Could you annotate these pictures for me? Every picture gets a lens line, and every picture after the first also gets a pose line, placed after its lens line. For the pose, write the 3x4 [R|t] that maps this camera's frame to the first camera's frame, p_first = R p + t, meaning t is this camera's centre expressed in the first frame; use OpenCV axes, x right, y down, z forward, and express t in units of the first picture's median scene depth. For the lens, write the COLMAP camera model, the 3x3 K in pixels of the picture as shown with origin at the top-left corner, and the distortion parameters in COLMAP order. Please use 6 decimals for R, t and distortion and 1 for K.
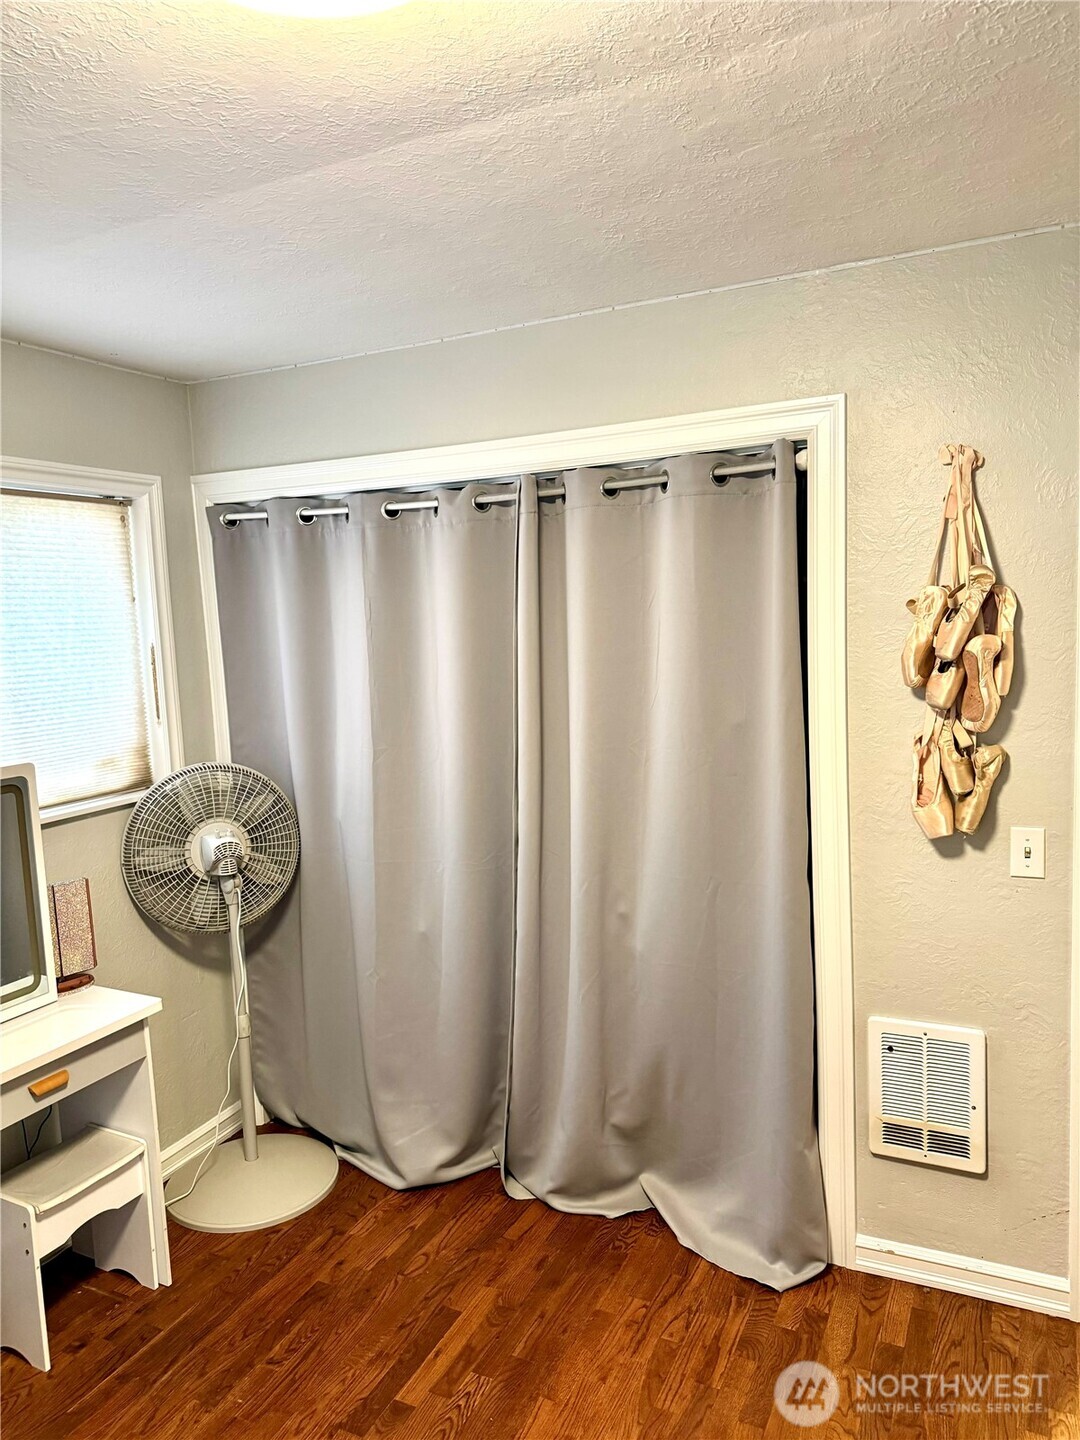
lens RADIAL K [[1037.1, 0, 540.2], [0, 1037.1, 723.9], [0, 0, 1]] dist [0.045859, -0.039758]
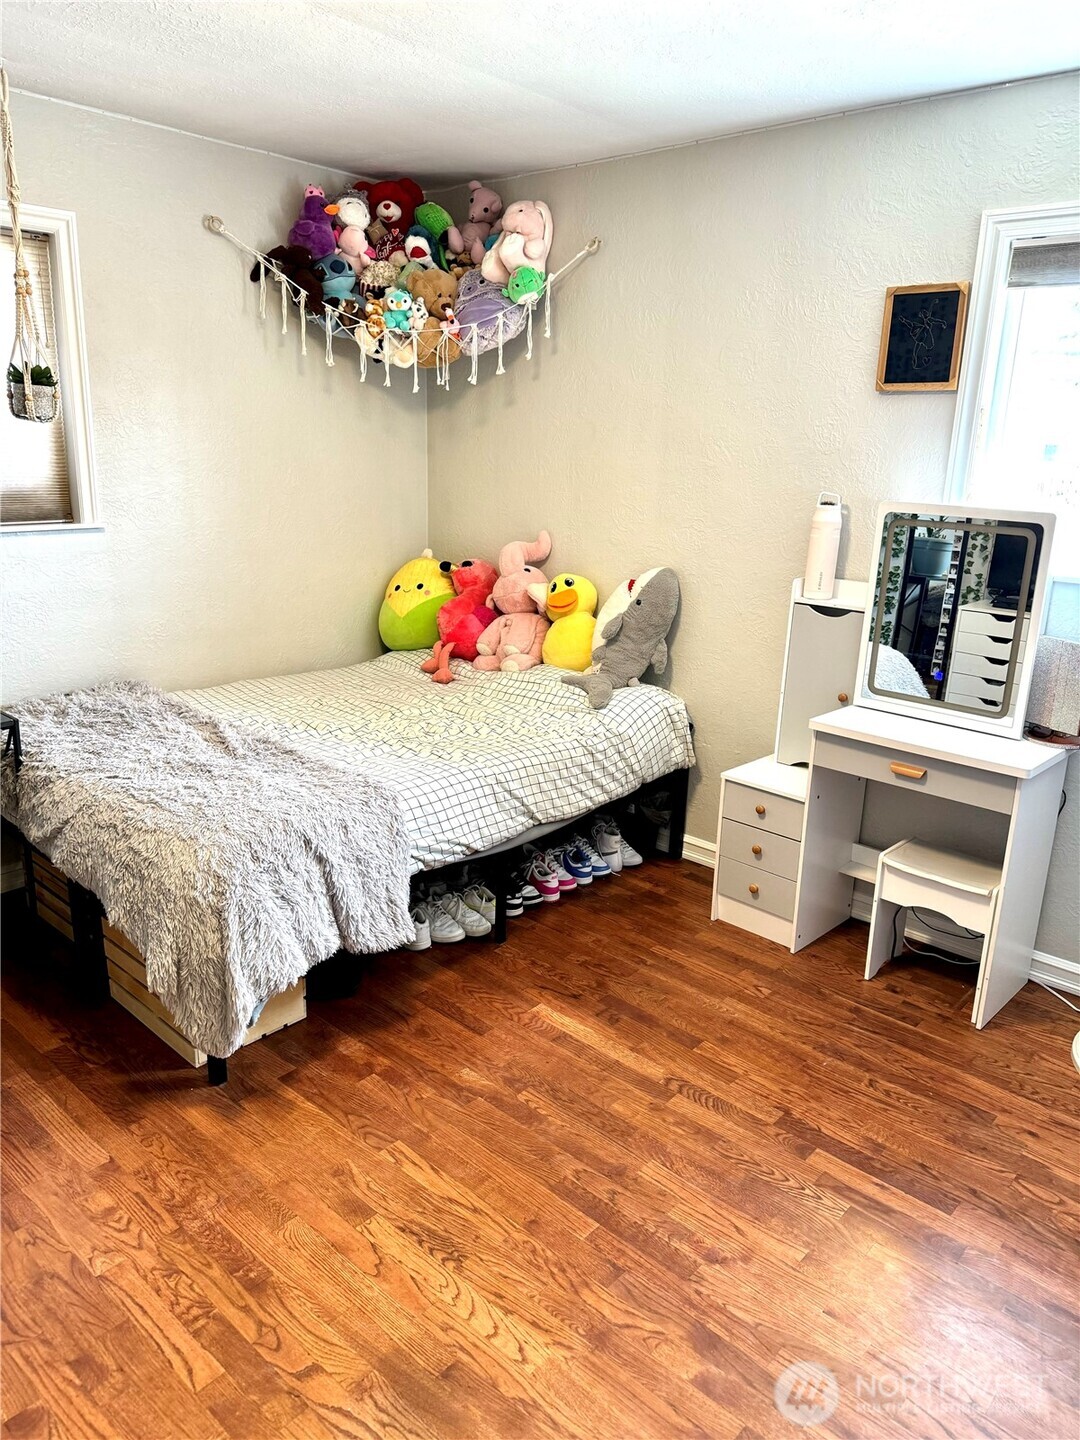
lens RADIAL K [[1037.1, 0, 537.6], [0, 1037.1, 718.3], [0, 0, 1]] dist [0.045859, -0.039758]
pose [[-0.284054, 0.288255, -0.914452, 0.662445], [-0.127536, 0.933904, 0.334003, -0.054965], [0.950288, 0.211500, -0.228516, 0.768674]]
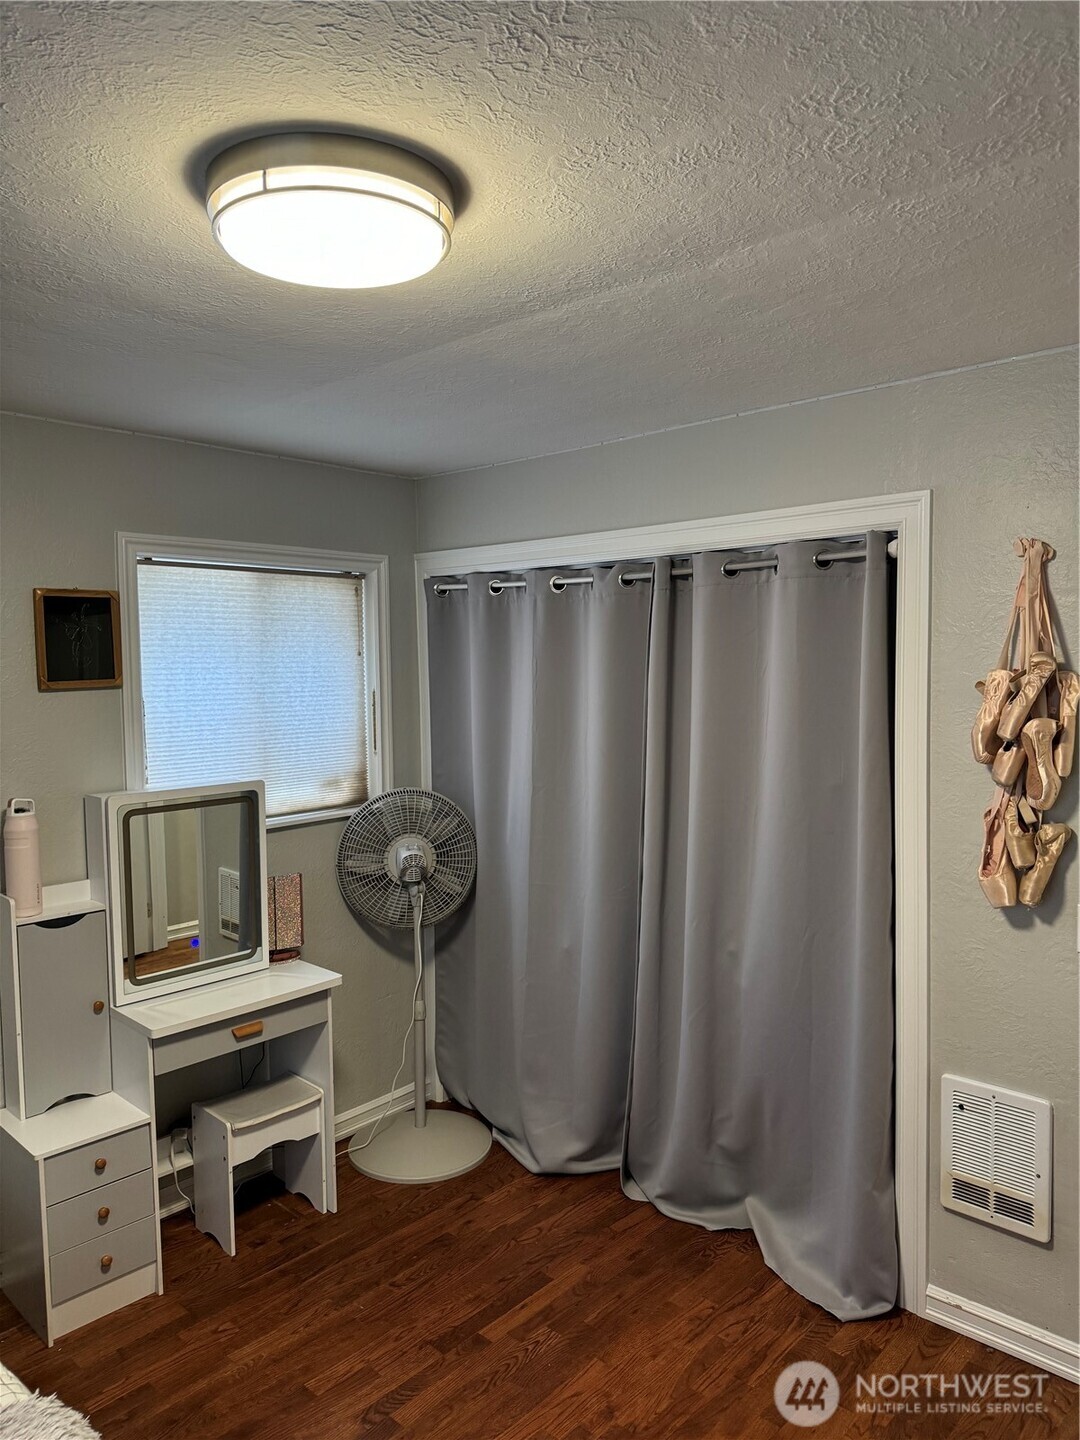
lens RADIAL K [[1037.1, 0, 552.2], [0, 1037.1, 716.1], [0, 0, 1]] dist [0.045859, -0.039758]
pose [[0.956858, 0.045968, -0.286897, 0.219914], [-0.057877, 0.997773, -0.033166, -0.020112], [0.284734, 0.048340, 0.957387, -0.133595]]
